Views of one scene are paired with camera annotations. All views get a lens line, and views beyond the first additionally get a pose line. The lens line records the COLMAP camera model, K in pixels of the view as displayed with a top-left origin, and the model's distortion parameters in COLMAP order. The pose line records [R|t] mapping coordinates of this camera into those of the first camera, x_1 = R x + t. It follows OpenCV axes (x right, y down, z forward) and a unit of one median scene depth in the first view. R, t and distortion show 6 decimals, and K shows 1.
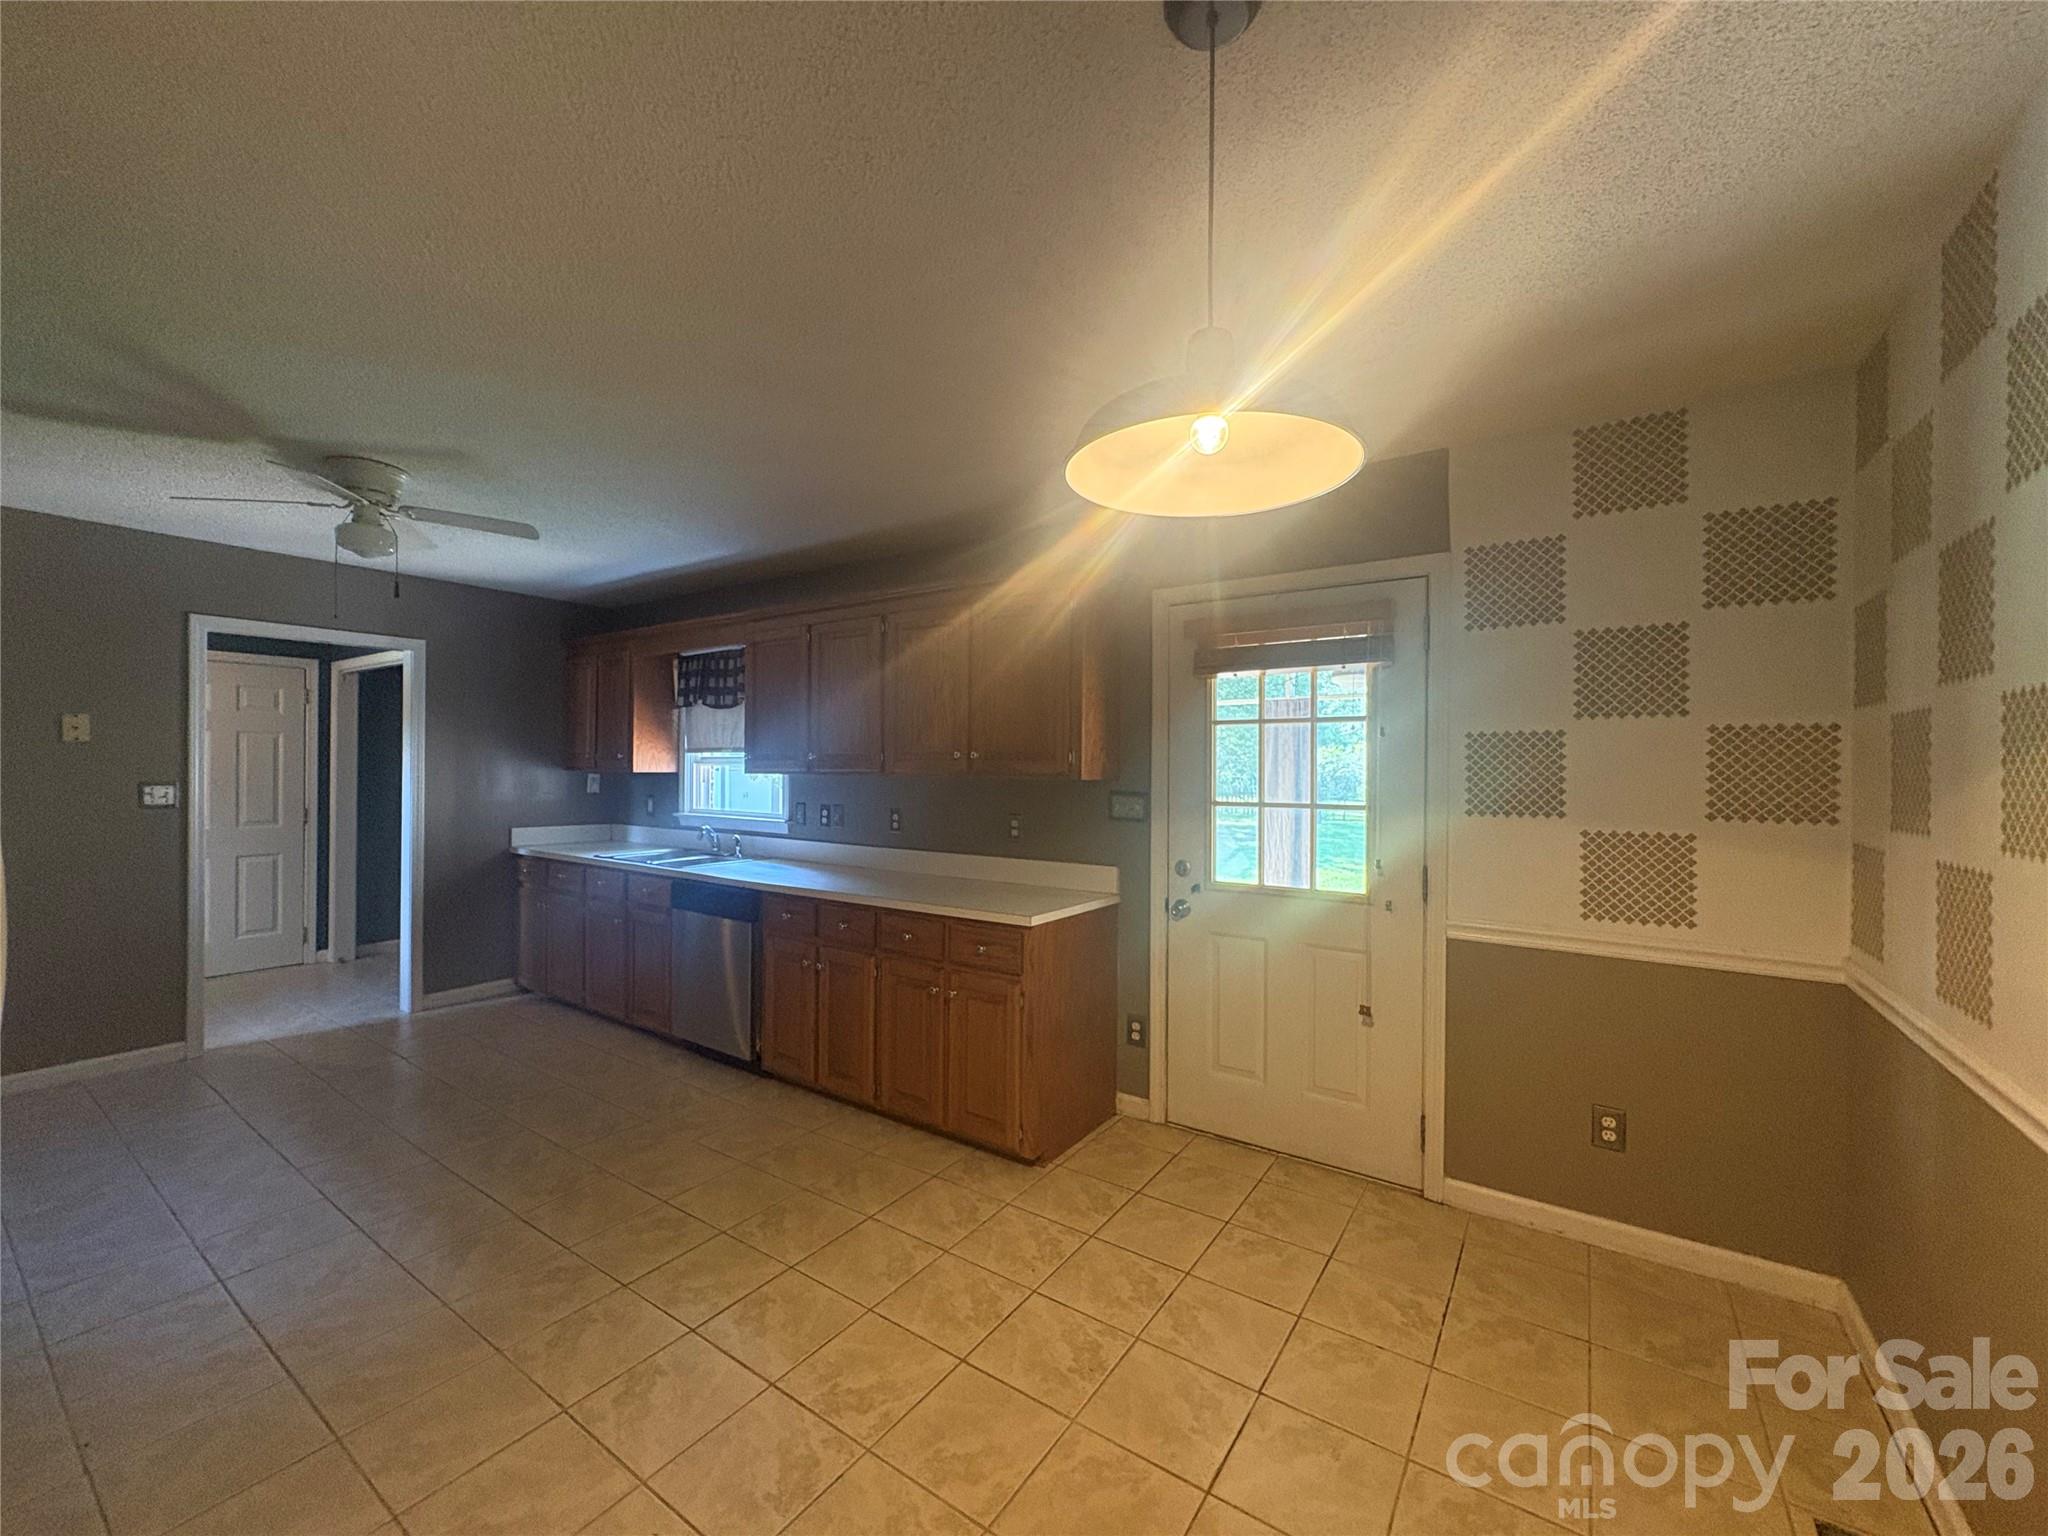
lens RADIAL K [[814.7, 0, 1025.5], [0, 814.7, 769.2], [0, 0, 1]] dist [0.002124, 0.000380]
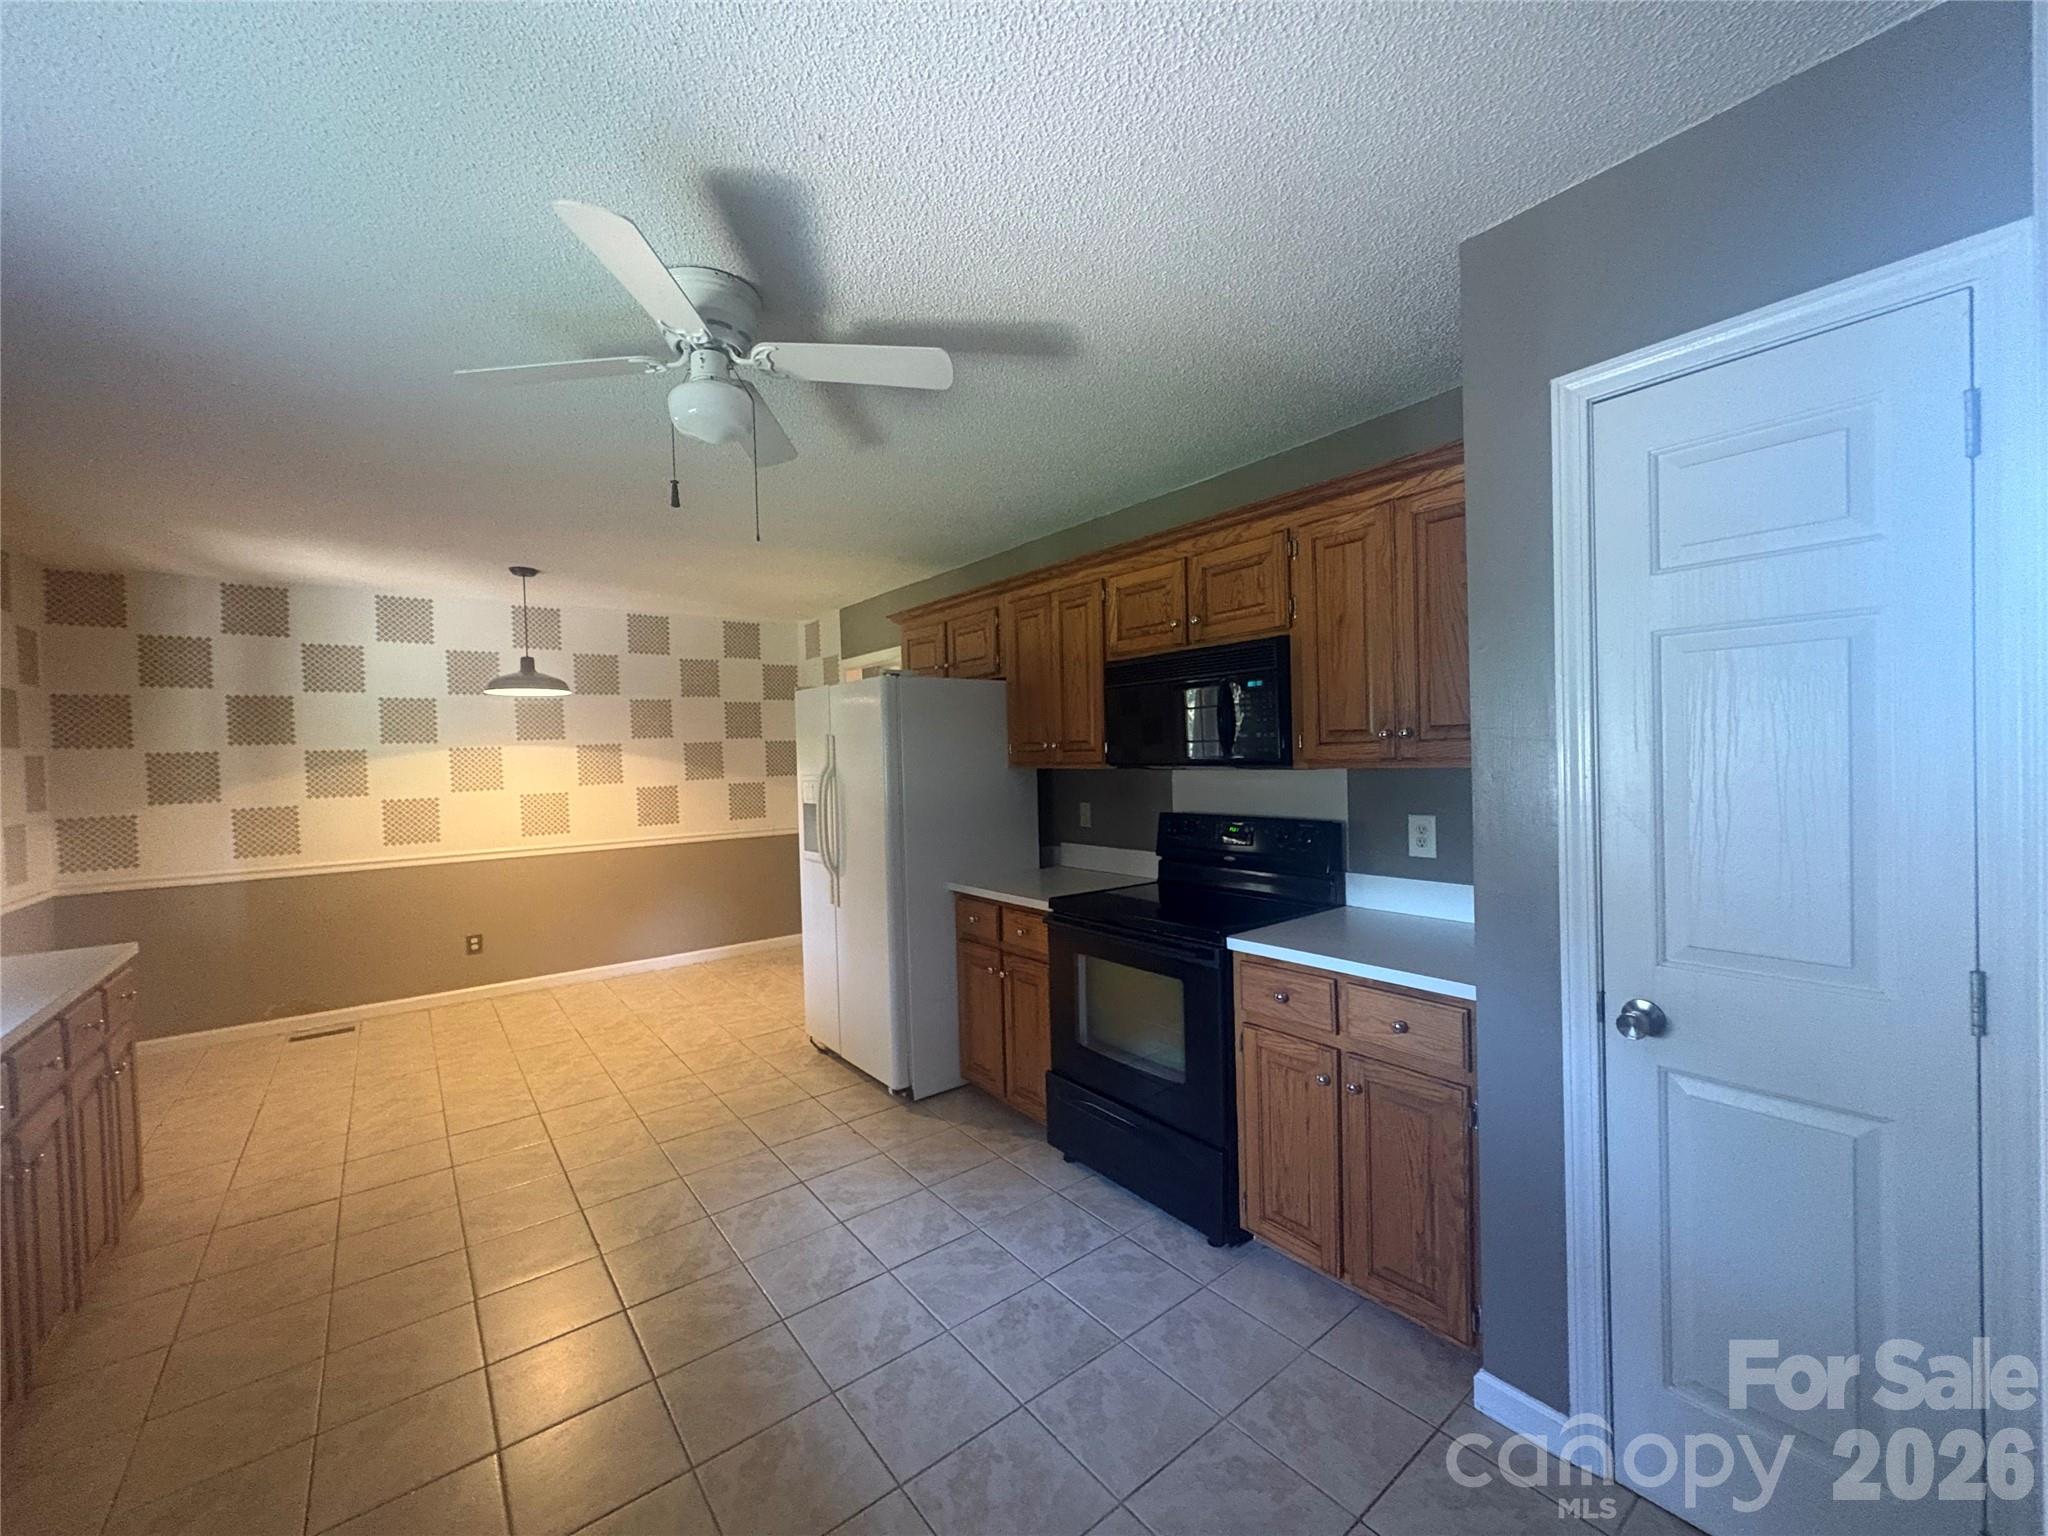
lens RADIAL K [[814.7, 0, 1026.3], [0, 814.7, 767.8], [0, 0, 1]] dist [0.002124, 0.000380]
pose [[-0.953043, 0.009945, 0.302672, -1.206278], [0.018184, 0.999536, 0.024416, -0.022881], [-0.302289, 0.028773, -0.952782, 1.515532]]
